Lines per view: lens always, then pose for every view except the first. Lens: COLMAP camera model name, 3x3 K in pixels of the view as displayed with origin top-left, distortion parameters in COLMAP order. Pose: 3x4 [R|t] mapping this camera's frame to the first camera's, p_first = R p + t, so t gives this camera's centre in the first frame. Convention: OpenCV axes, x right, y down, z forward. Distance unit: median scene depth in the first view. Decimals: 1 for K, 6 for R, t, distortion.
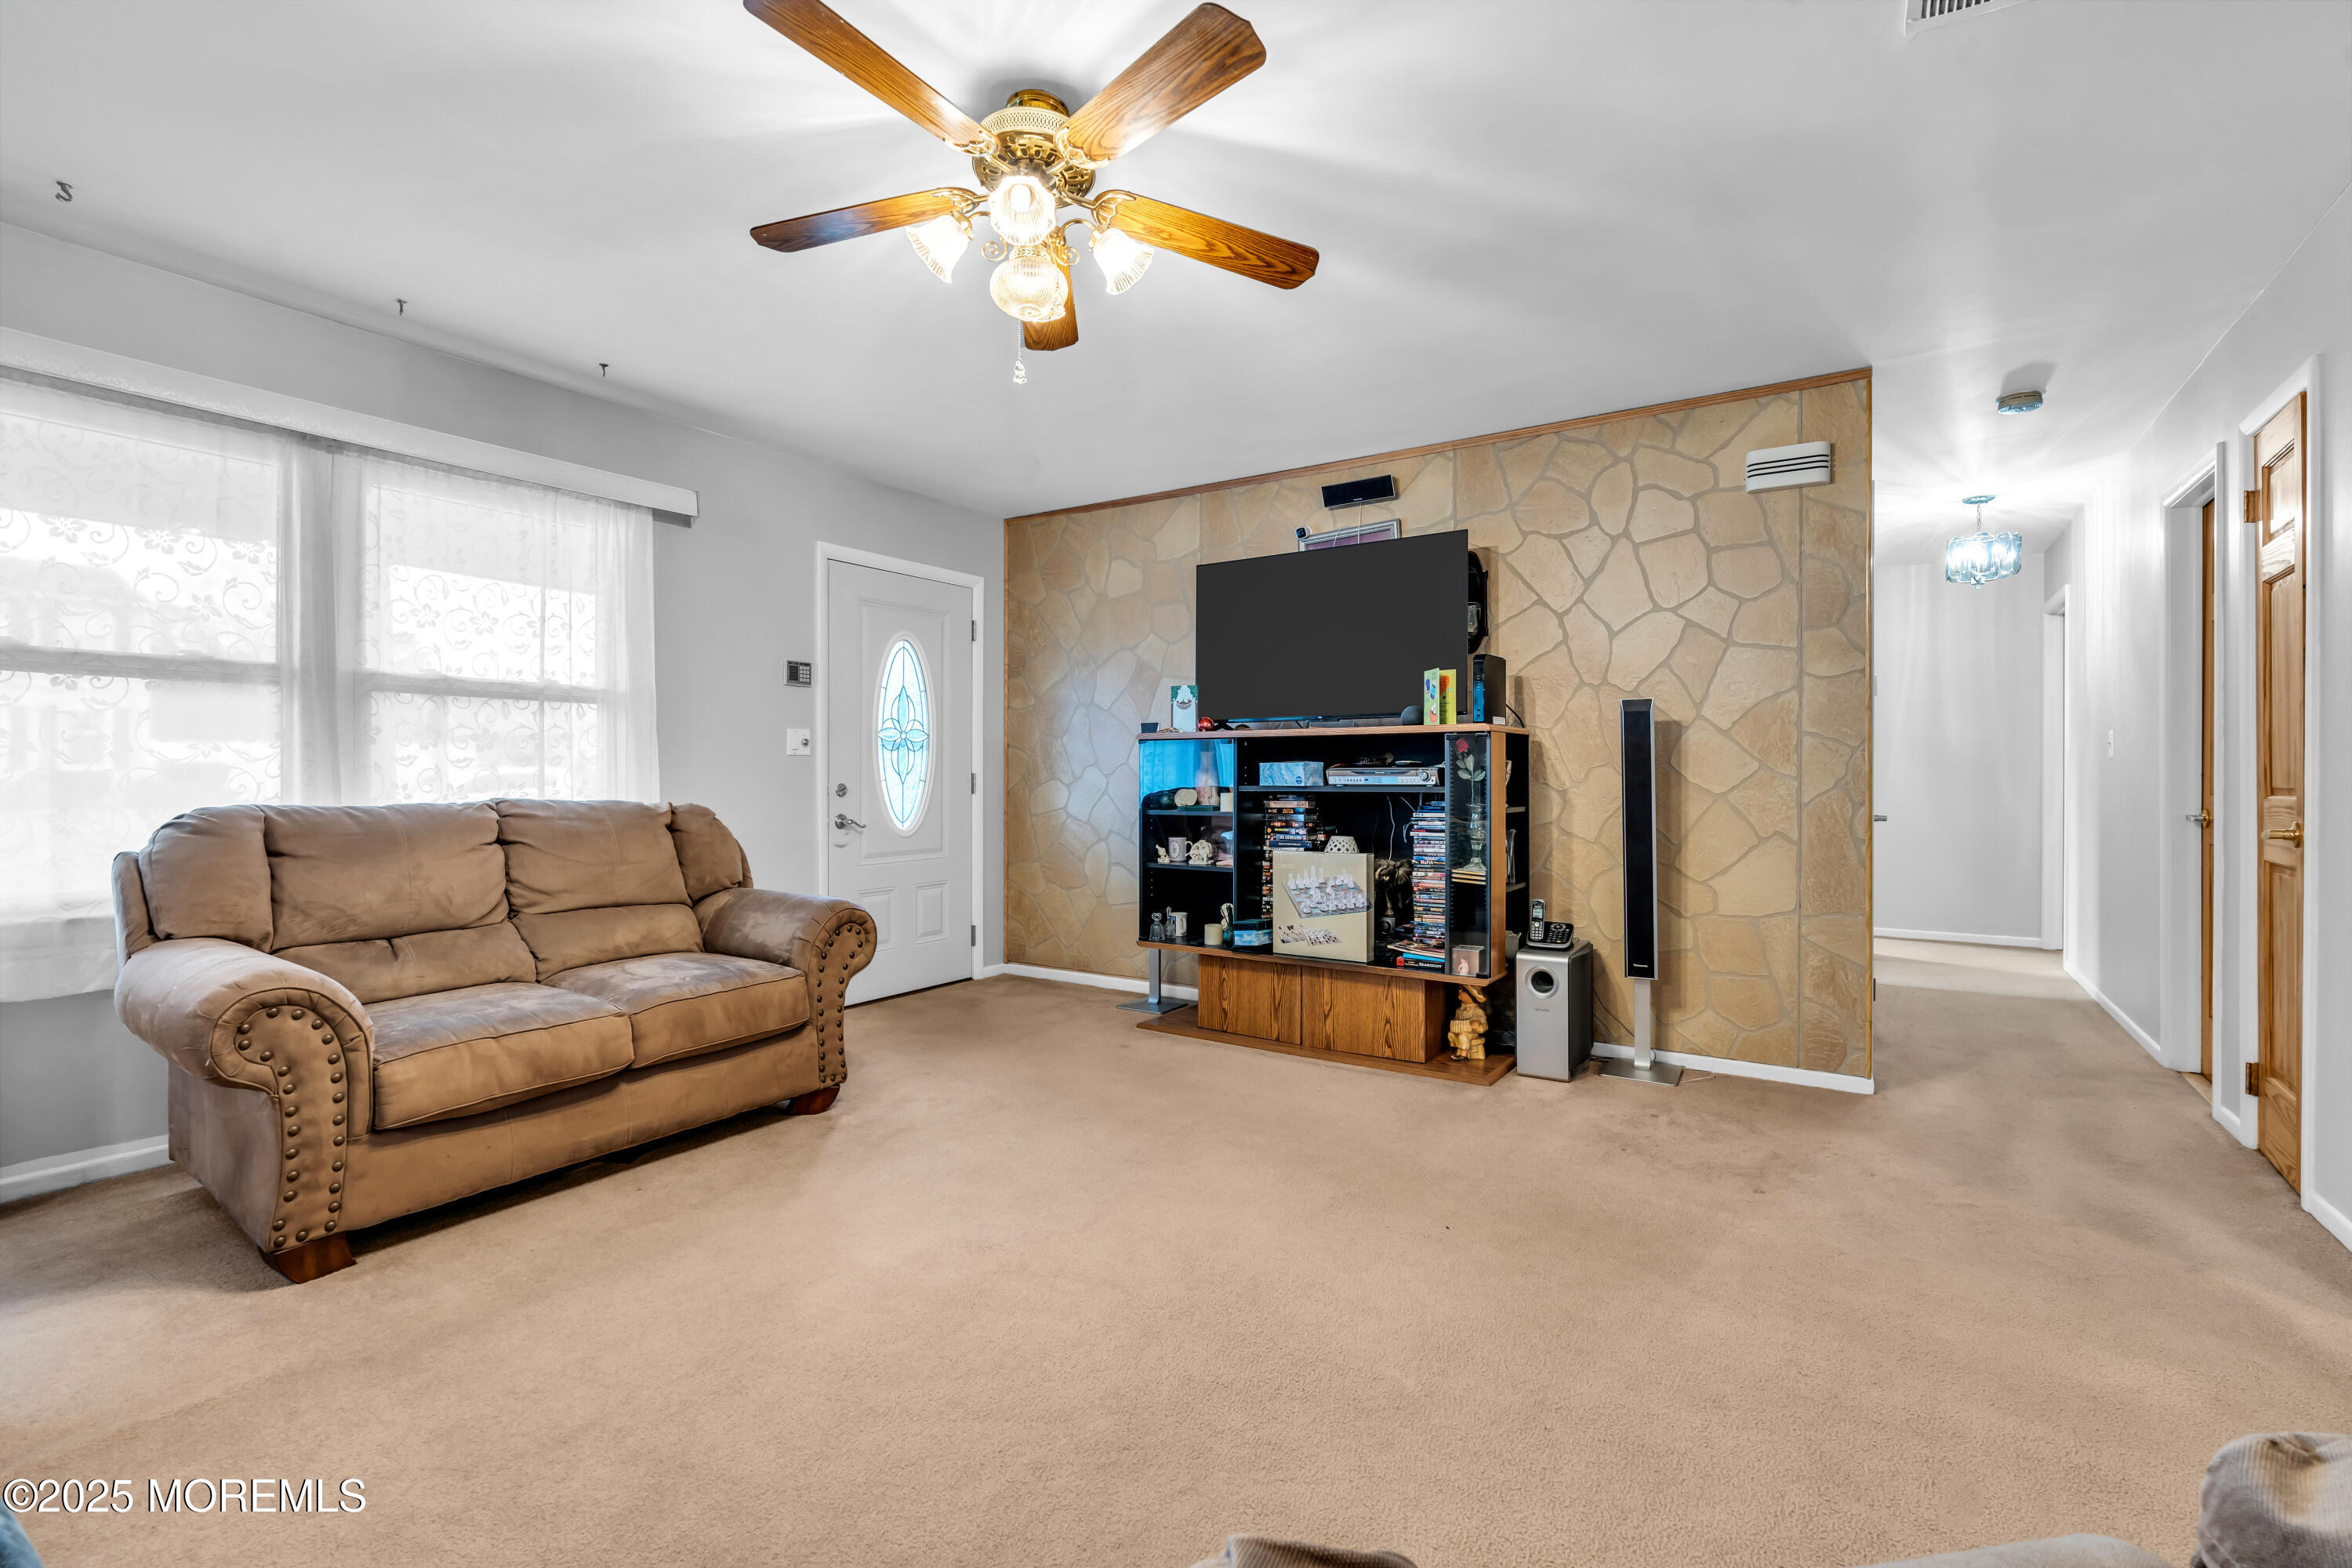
lens RADIAL K [[1050.4, 0, 1176.0], [0, 1050.4, 784.0], [0, 0, 1]] dist [-0.000601, 0.000190]
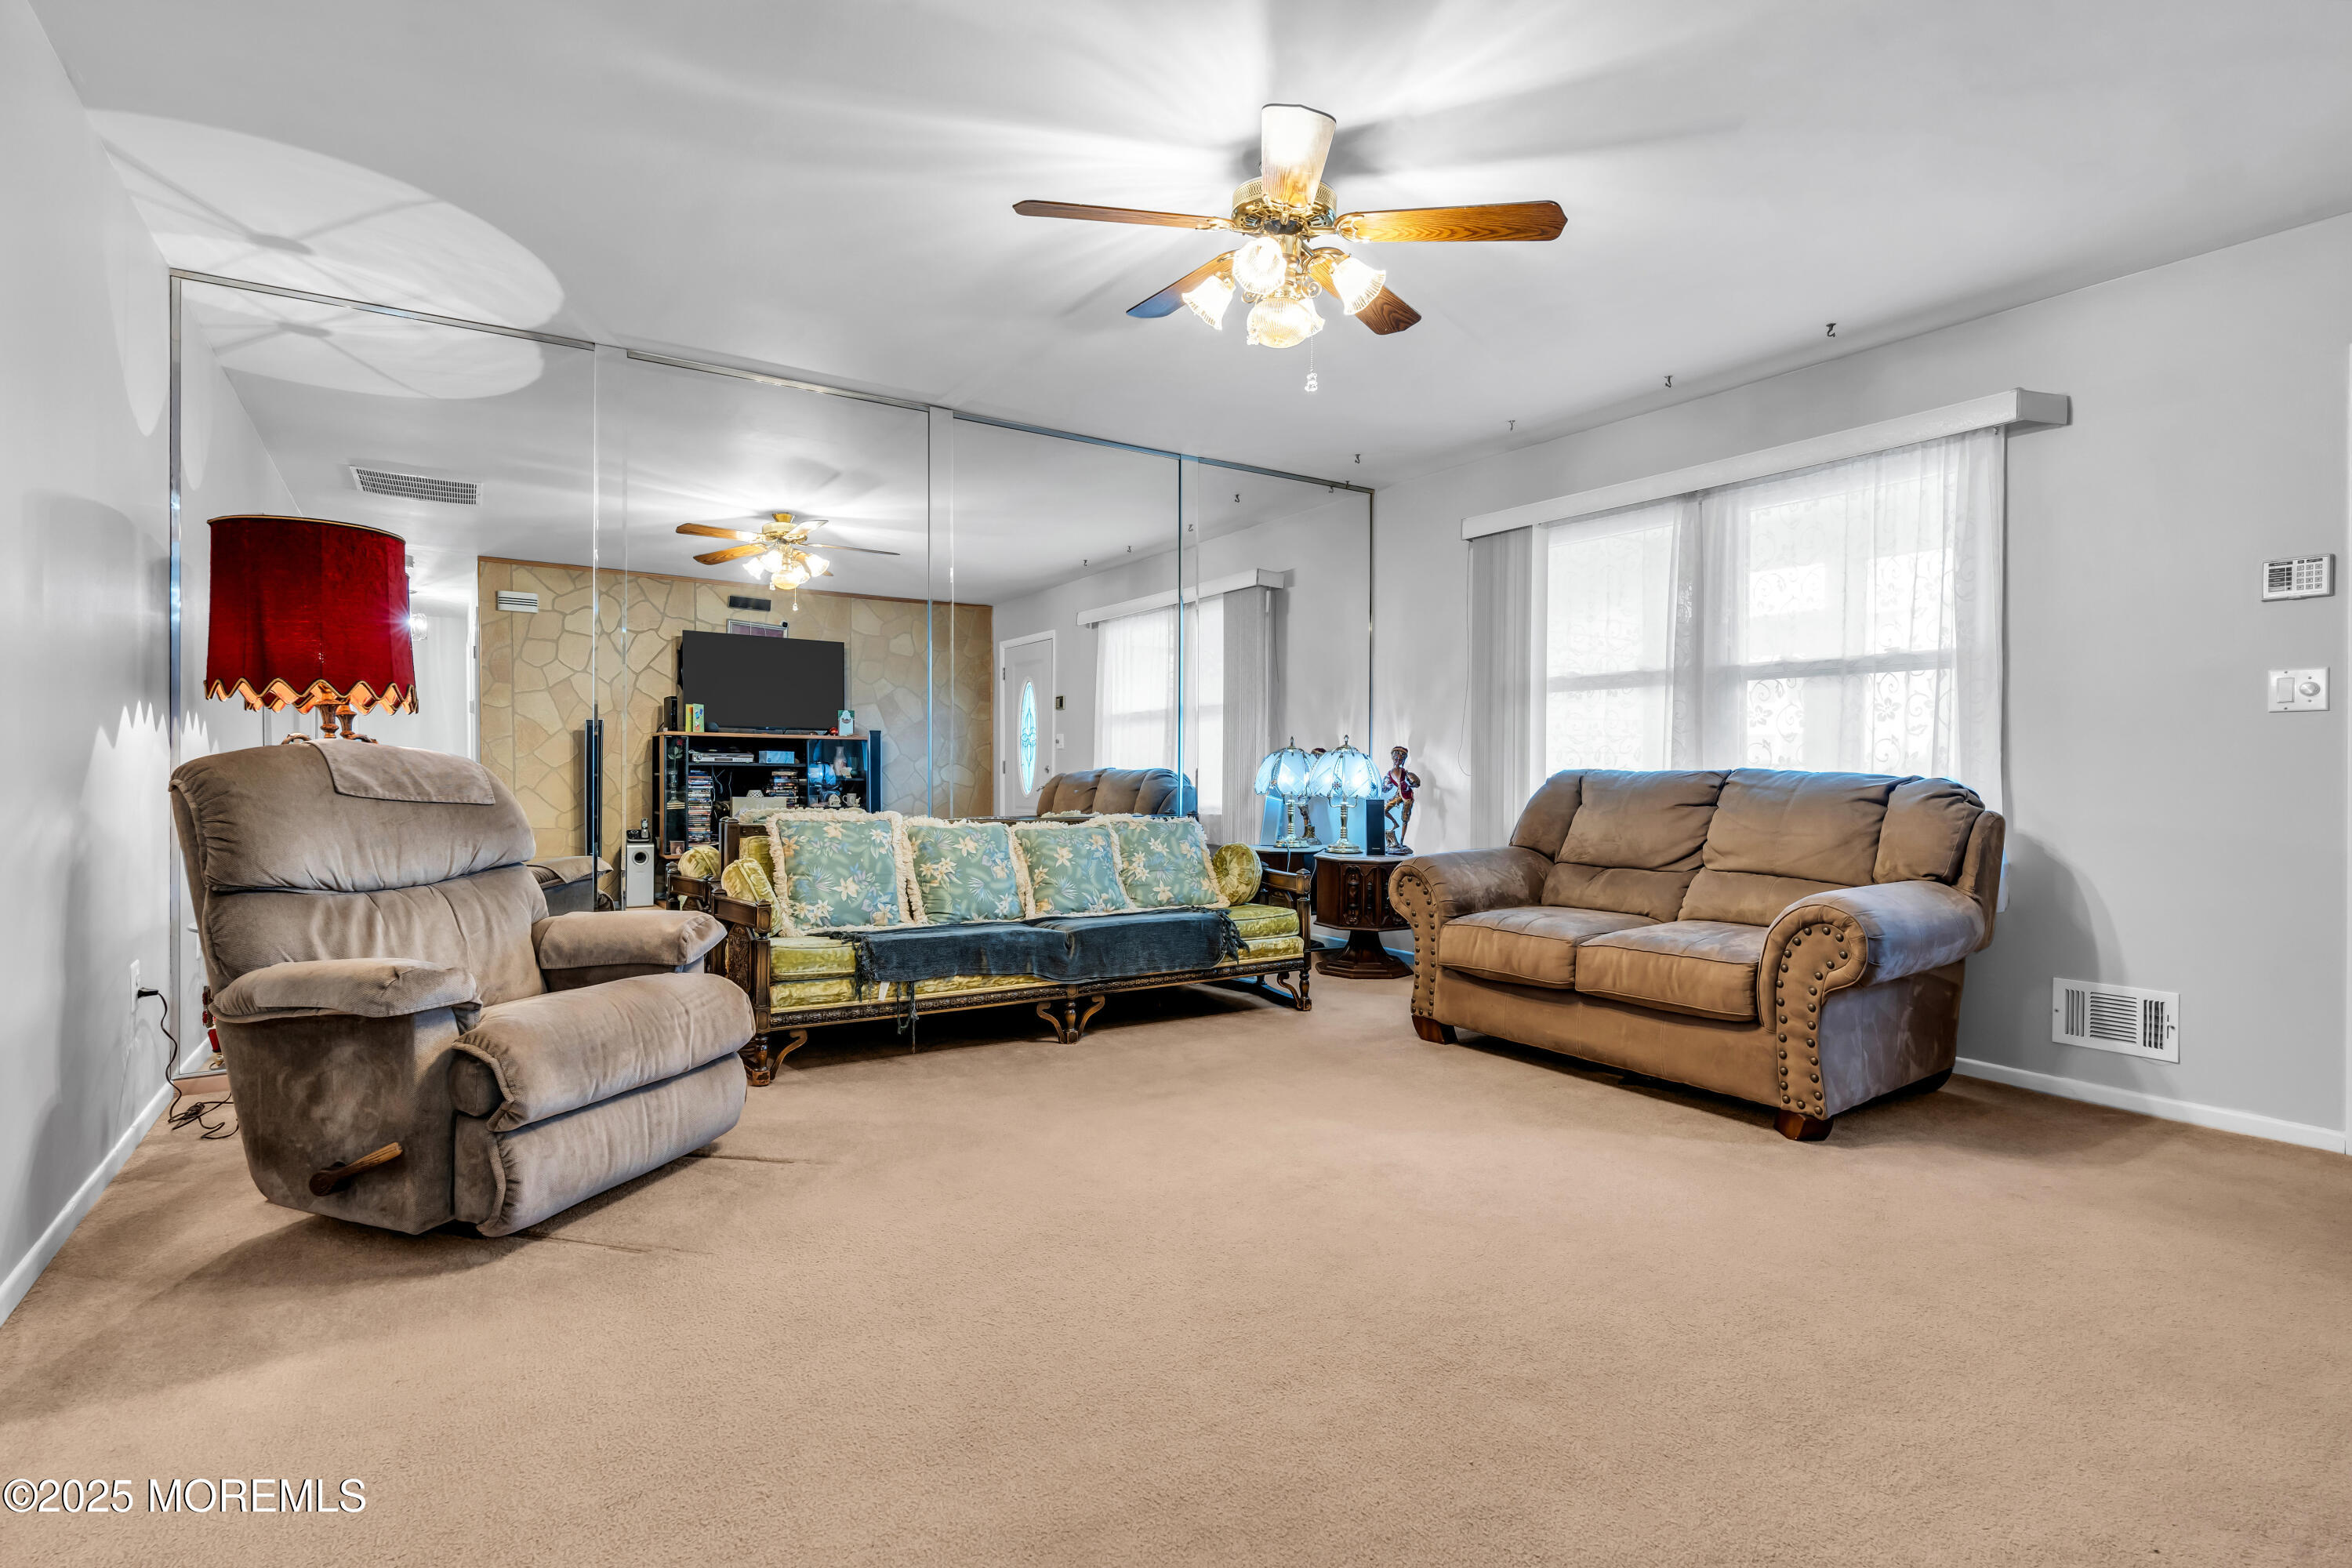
lens RADIAL K [[1050.4, 0, 1176.0], [0, 1050.4, 784.0], [0, 0, 1]] dist [-0.000601, 0.000190]
pose [[-0.347745, 0.014922, -0.937470, 0.915329], [-0.009351, 0.999768, 0.019383, 0.022708], [0.937542, 0.015507, -0.347525, 1.210622]]
